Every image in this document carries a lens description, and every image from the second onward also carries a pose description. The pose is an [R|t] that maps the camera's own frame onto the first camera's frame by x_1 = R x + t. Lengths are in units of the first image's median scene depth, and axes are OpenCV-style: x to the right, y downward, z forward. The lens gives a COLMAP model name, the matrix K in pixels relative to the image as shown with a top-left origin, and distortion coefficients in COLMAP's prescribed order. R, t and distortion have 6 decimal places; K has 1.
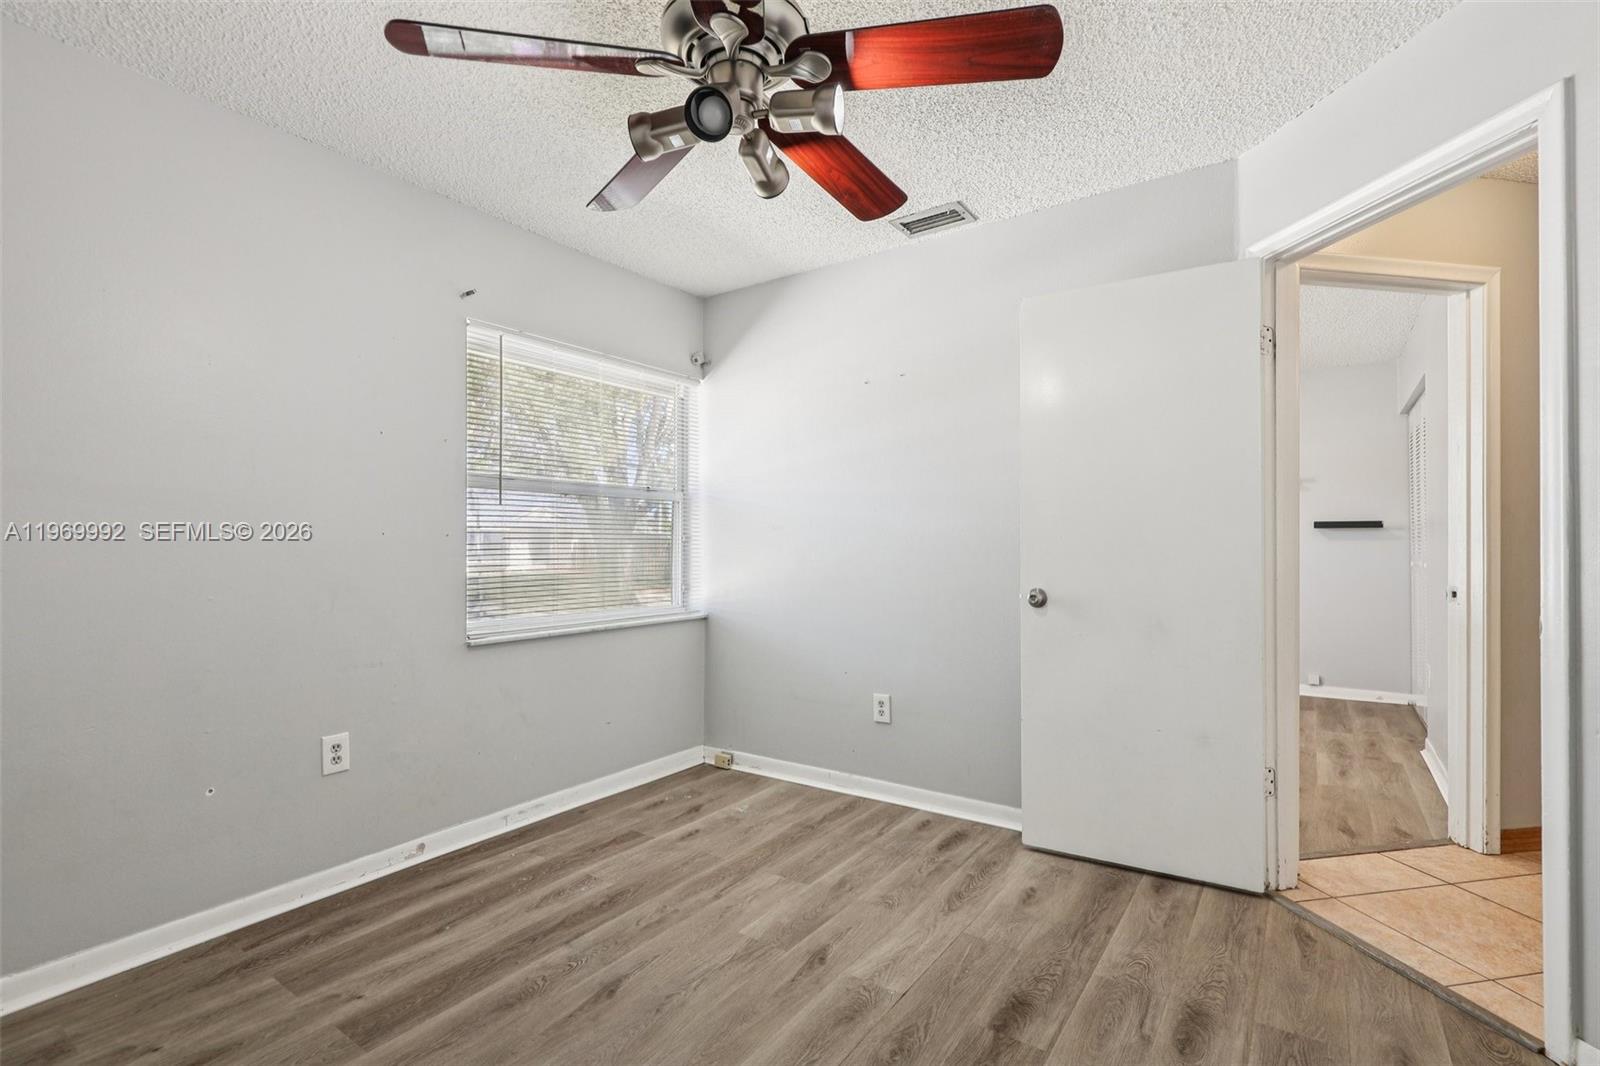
lens RADIAL K [[731.5, 0, 804.9], [0, 731.5, 543.2], [0, 0, 1]] dist [-0.000439, -0.000307]
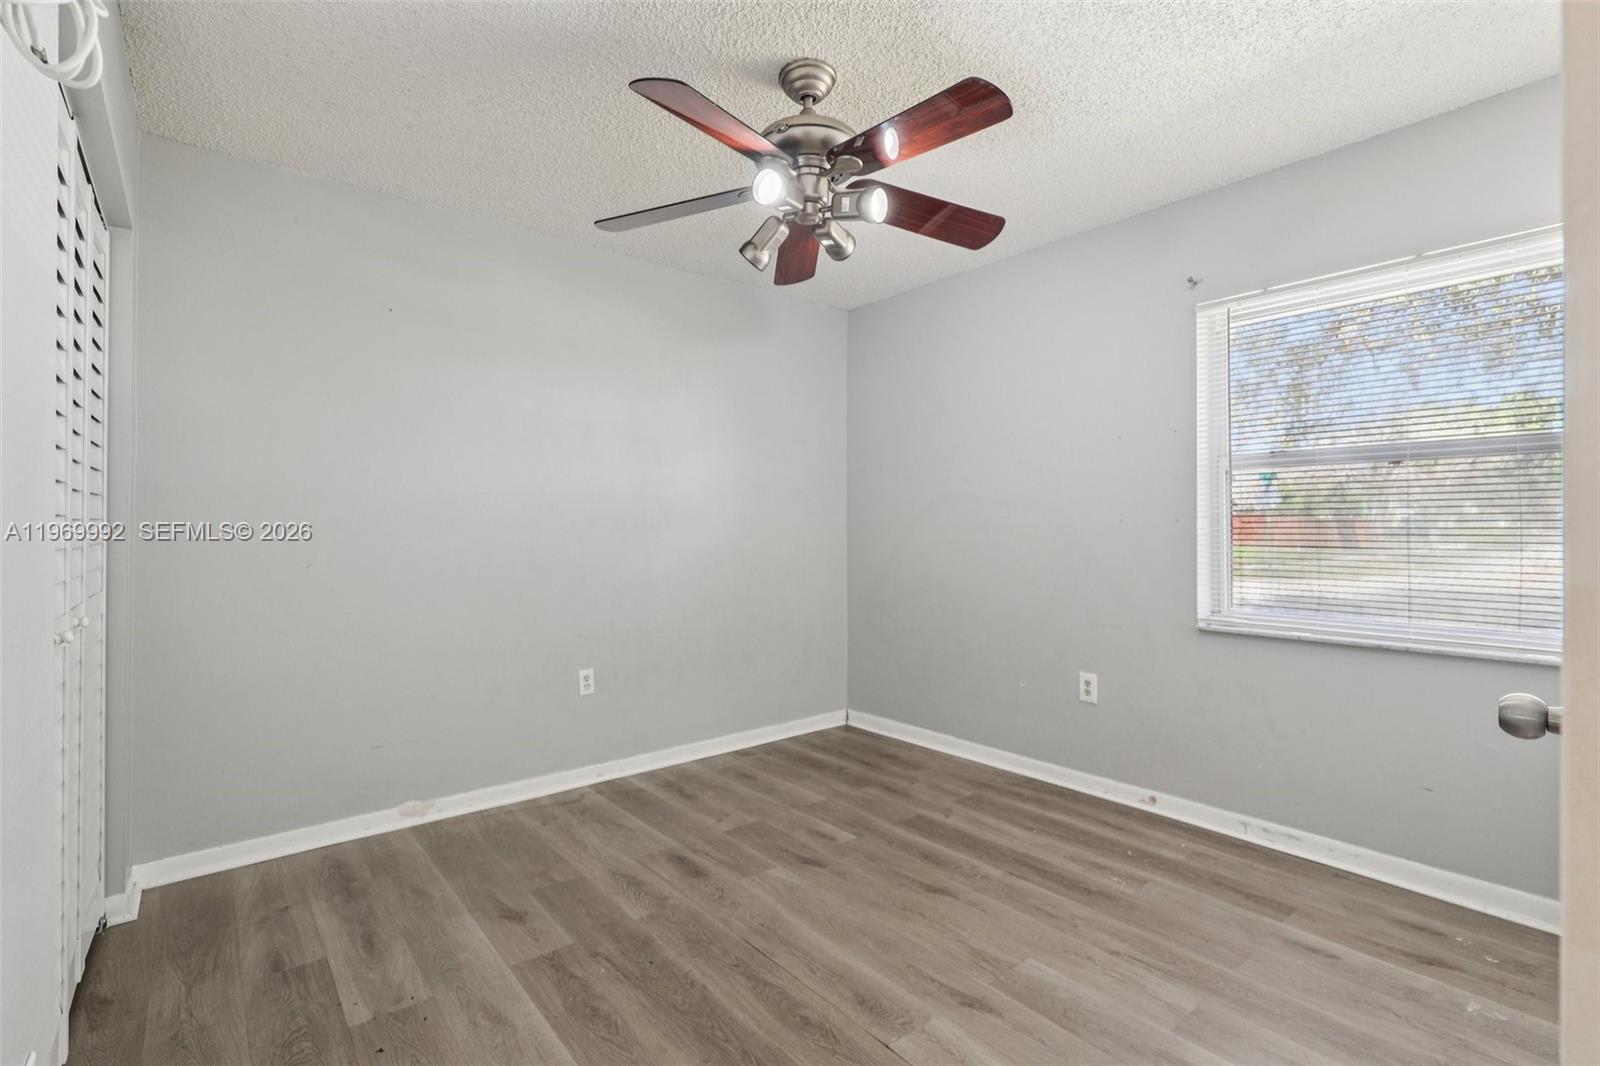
lens RADIAL K [[731.5, 0, 804.1], [0, 731.5, 523.5], [0, 0, 1]] dist [-0.000439, -0.000307]
pose [[-0.265641, 0.002640, -0.964068, 0.800892], [0.007180, 0.999974, 0.000760, -0.013080], [0.964045, -0.006721, -0.265654, 0.903409]]
